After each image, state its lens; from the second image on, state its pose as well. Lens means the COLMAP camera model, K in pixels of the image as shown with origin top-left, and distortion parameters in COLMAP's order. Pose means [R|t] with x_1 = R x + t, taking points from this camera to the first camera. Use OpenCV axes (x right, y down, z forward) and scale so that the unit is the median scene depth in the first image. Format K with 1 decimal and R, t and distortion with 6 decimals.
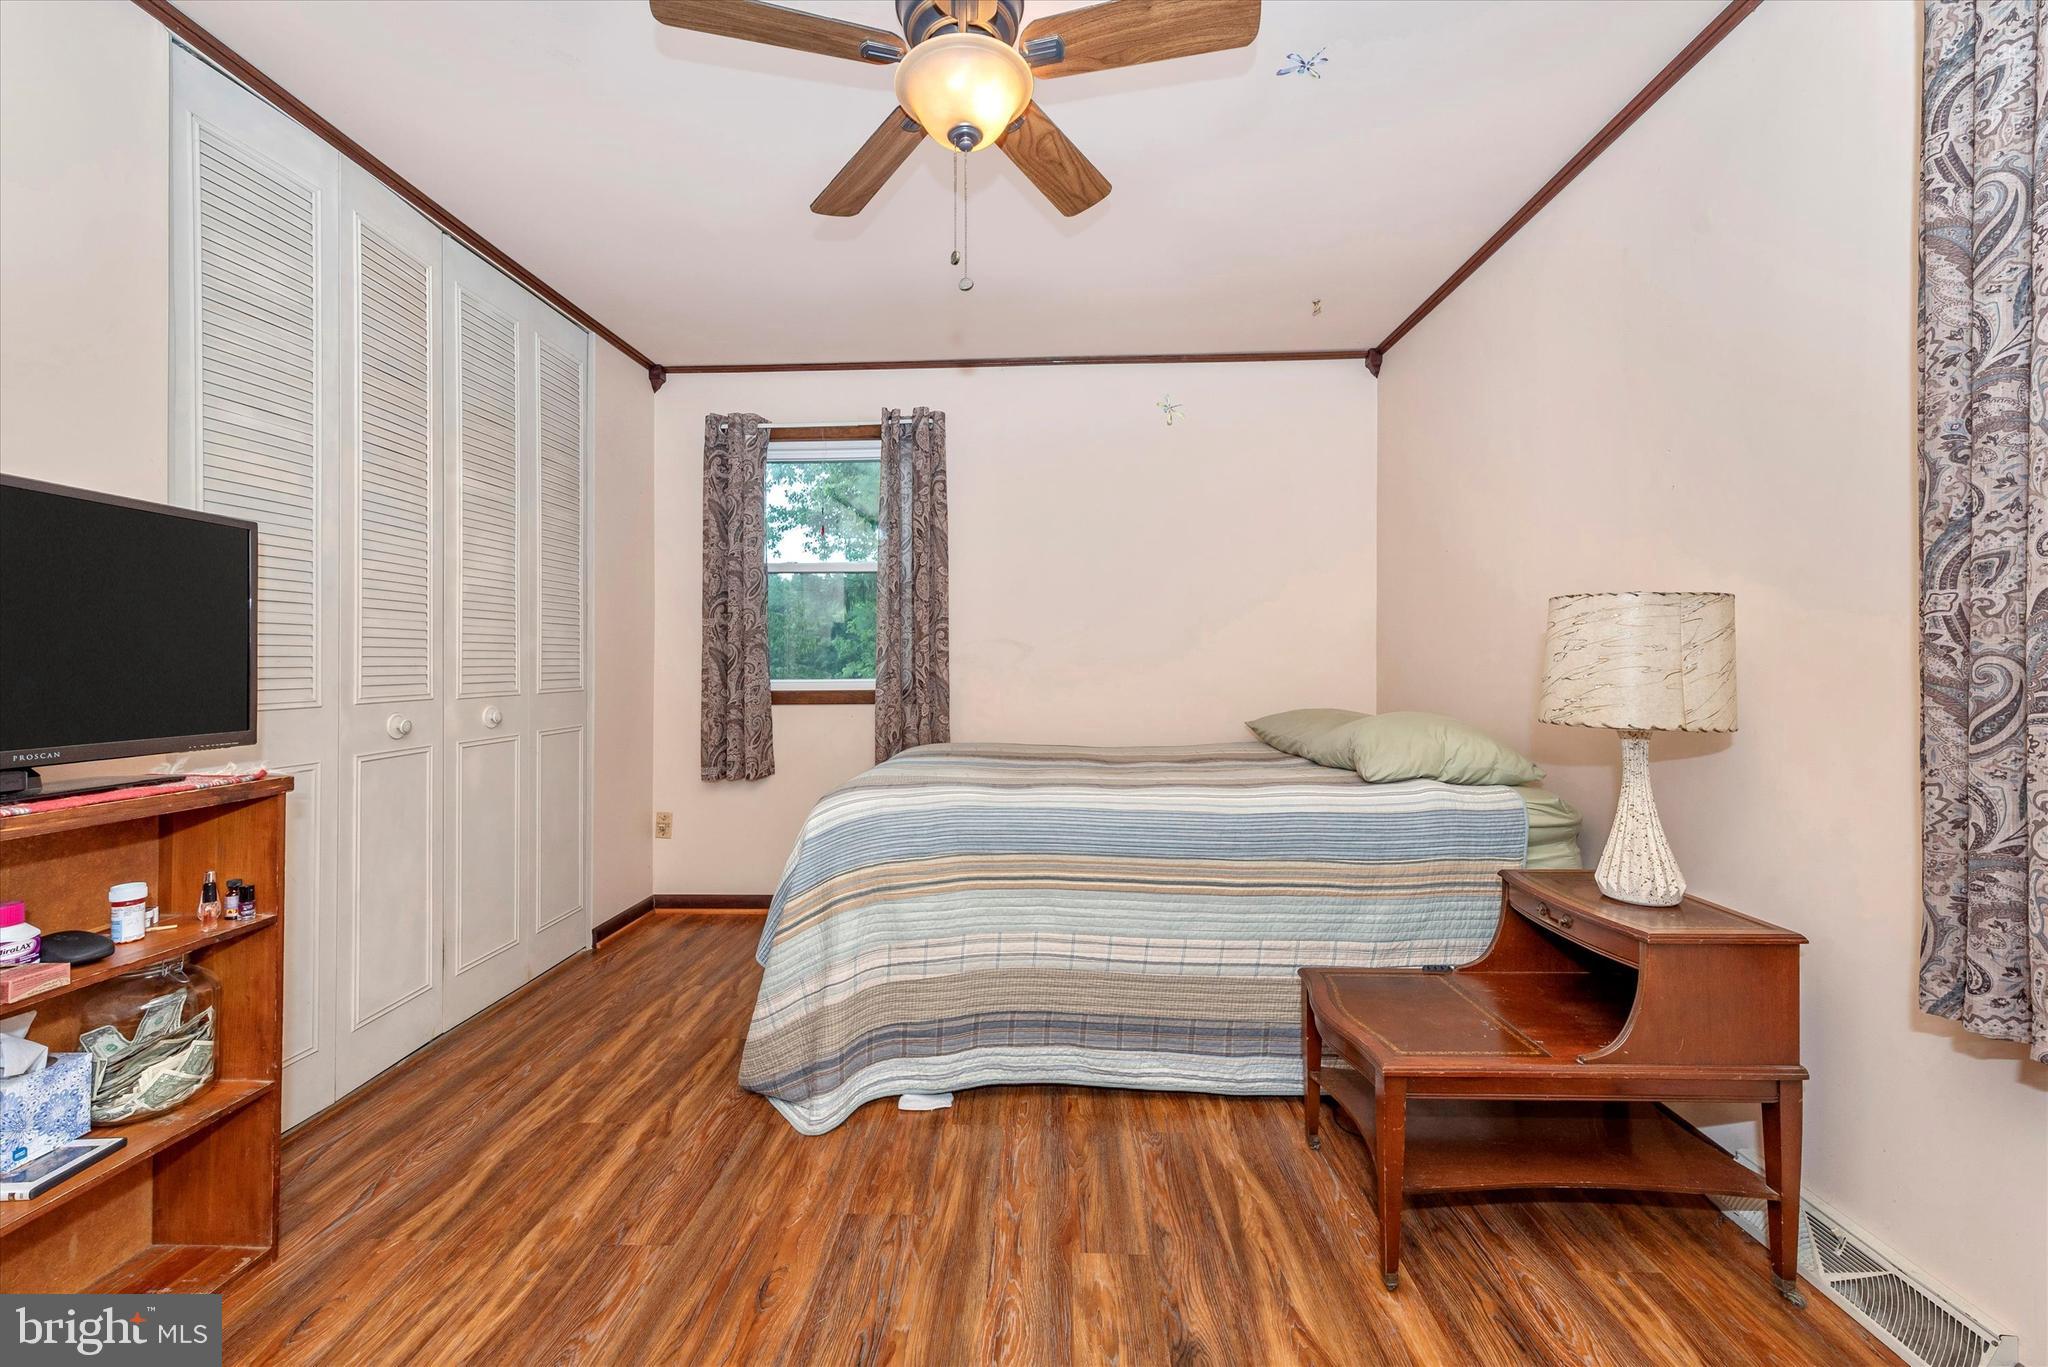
lens RADIAL K [[803.0, 0, 1022.4], [0, 803.0, 656.6], [0, 0, 1]] dist [0.016083, -0.005580]
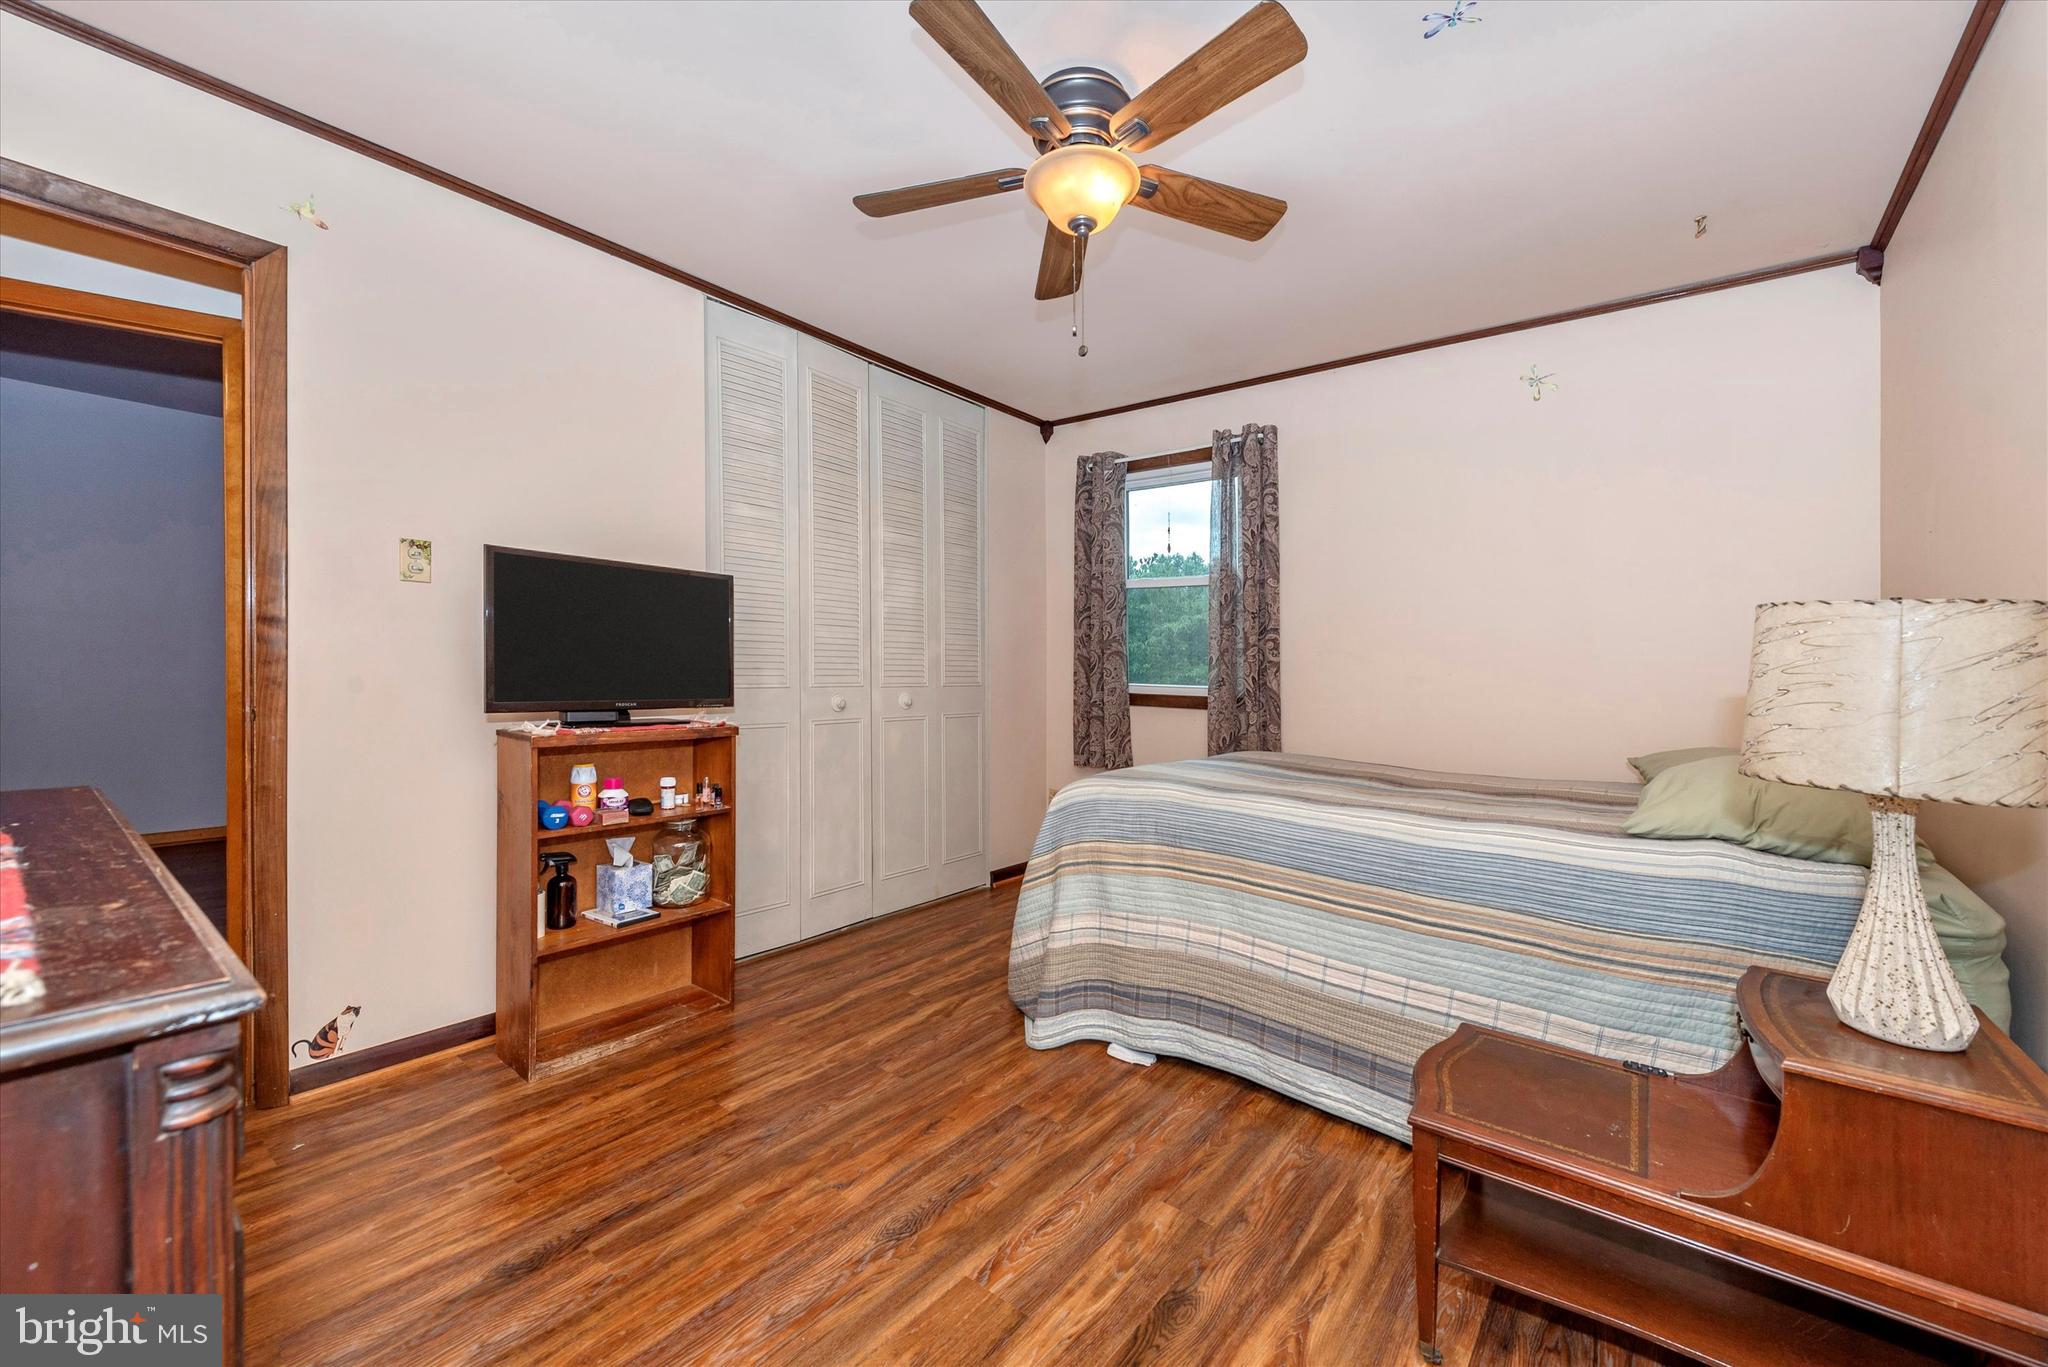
lens RADIAL K [[795.3, 0, 1021.3], [0, 795.3, 677.1], [0, 0, 1]] dist [0.018546, -0.006091]
pose [[0.816609, 0.033845, -0.576198, 0.397167], [-0.024127, 0.999408, 0.024510, -0.007172], [0.576687, -0.006113, 0.816942, -0.009042]]
